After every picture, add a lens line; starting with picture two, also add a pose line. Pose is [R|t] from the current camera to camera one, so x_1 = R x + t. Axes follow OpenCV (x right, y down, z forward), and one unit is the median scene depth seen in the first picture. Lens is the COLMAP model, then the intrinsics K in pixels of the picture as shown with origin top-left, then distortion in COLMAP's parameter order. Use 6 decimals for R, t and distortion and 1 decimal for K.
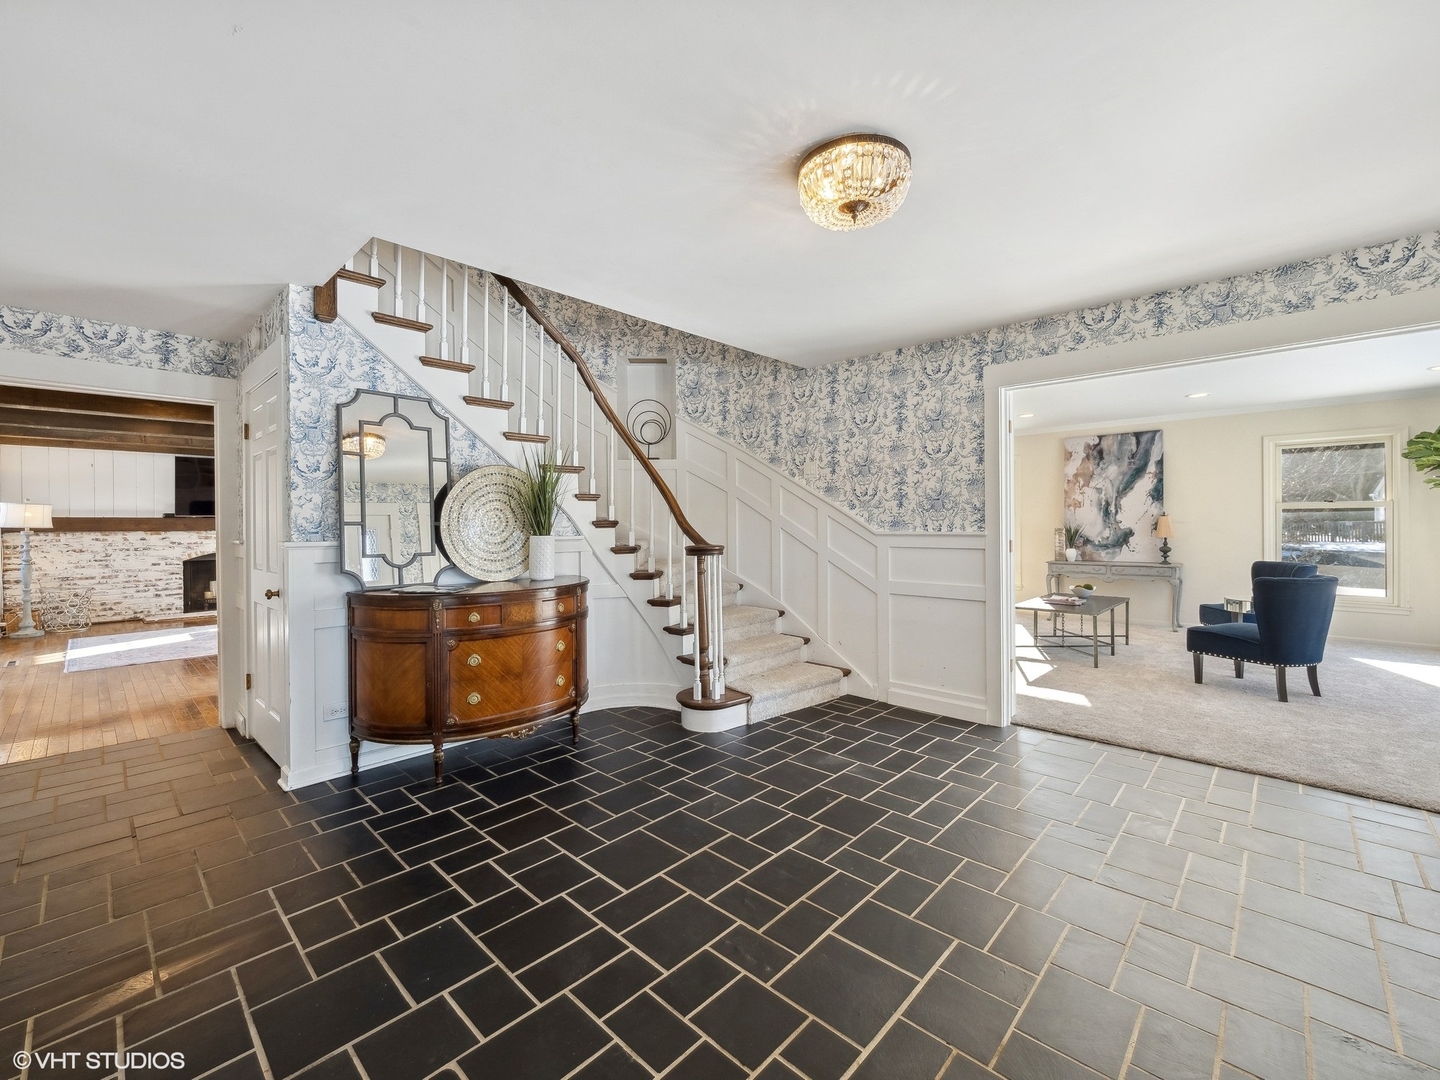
lens RADIAL K [[613.2, 0, 717.4], [0, 613.2, 529.1], [0, 0, 1]] dist [-0.017491, -0.000580]
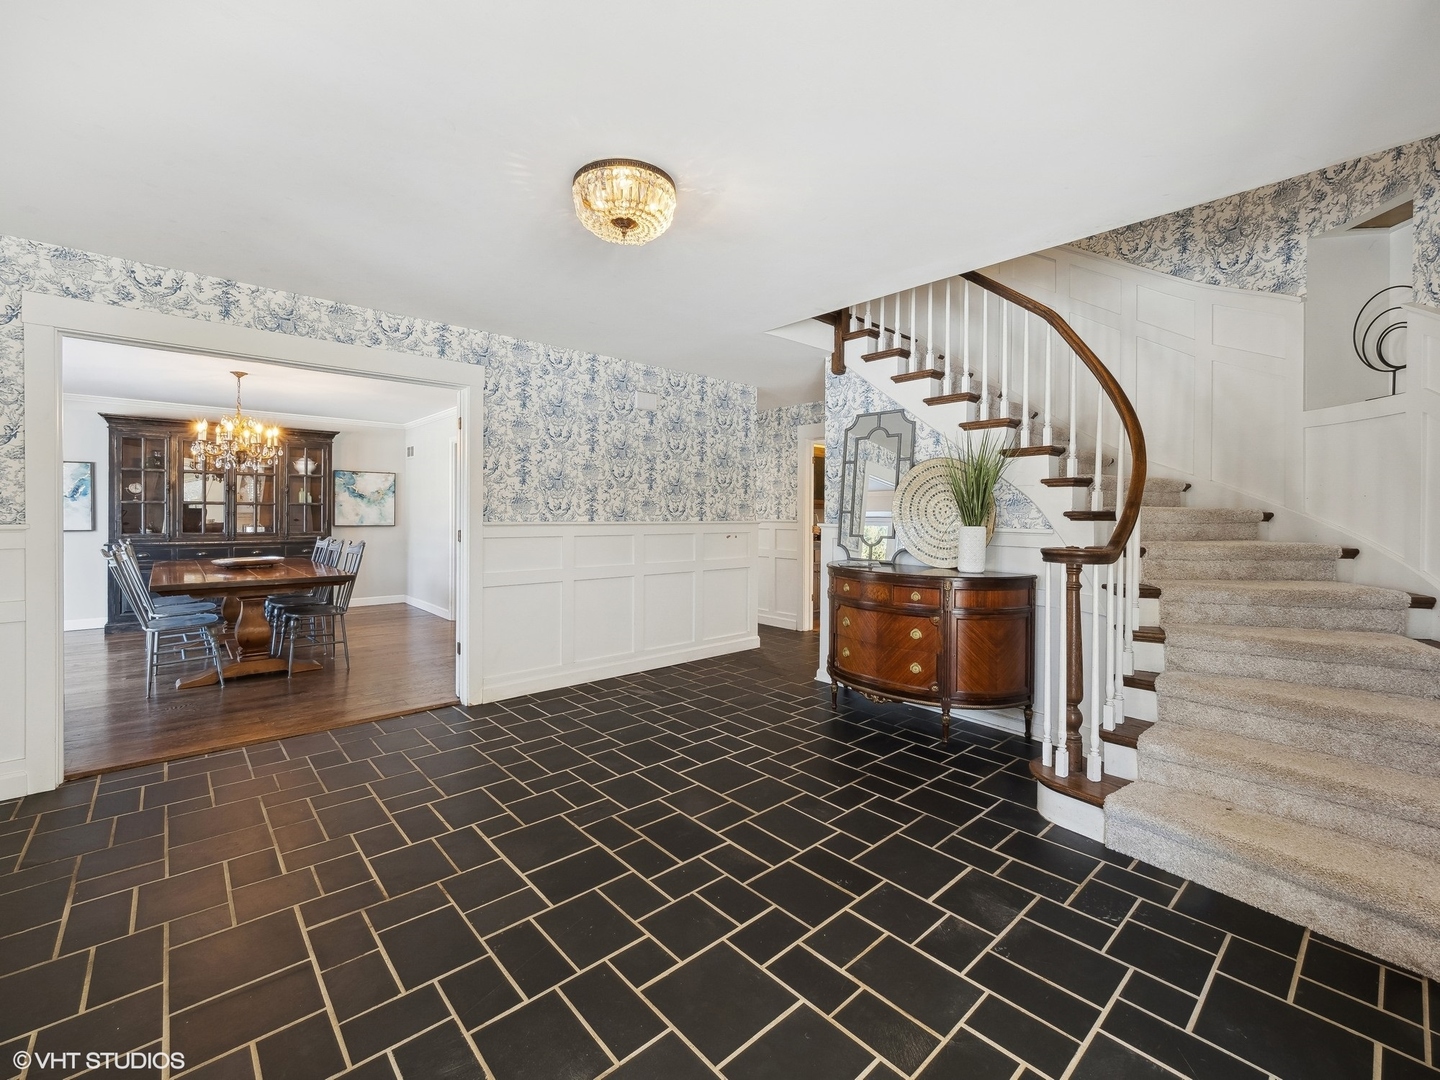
lens RADIAL K [[615.5, 0, 721.5], [0, 615.5, 516.6], [0, 0, 1]] dist [-0.002097, -0.000262]
pose [[-0.075278, 0.009933, -0.997113, 1.712647], [-0.025618, 0.999601, 0.011892, -0.014505], [0.996833, 0.026439, -0.074993, 1.638154]]
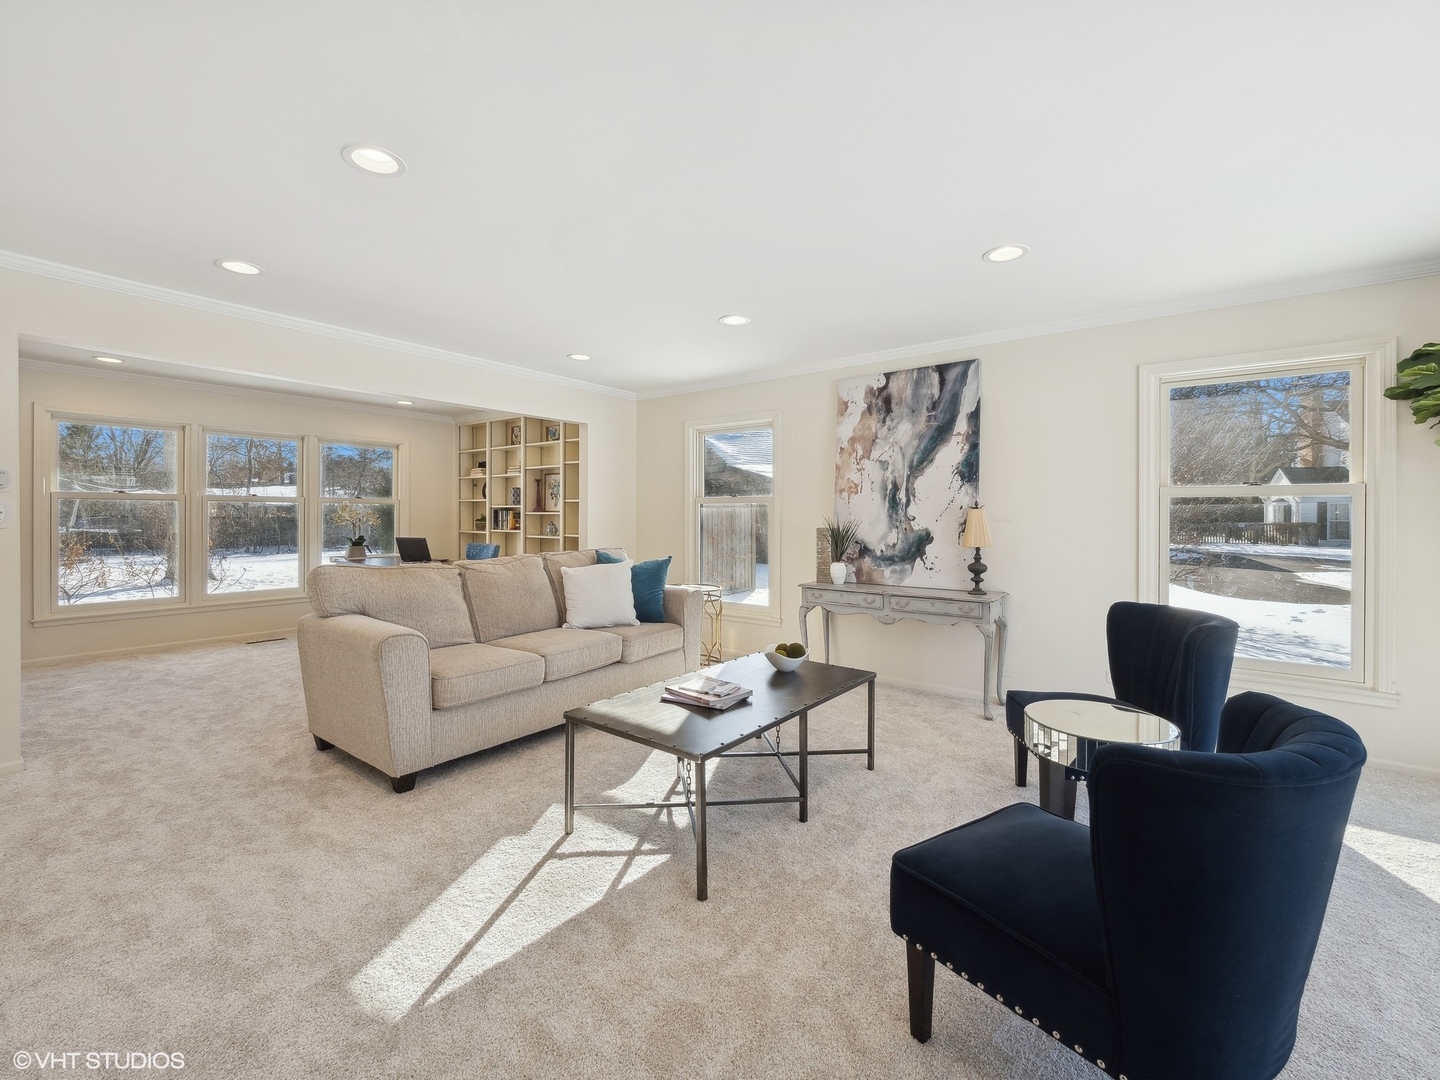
lens RADIAL K [[613.2, 0, 717.4], [0, 613.2, 529.1], [0, 0, 1]] dist [-0.017491, -0.000580]
pose [[0.992930, 0.004747, 0.118604, 0.395460], [-0.006459, 0.999880, 0.014049, -0.008470], [-0.118524, -0.014716, 0.992842, 0.427086]]
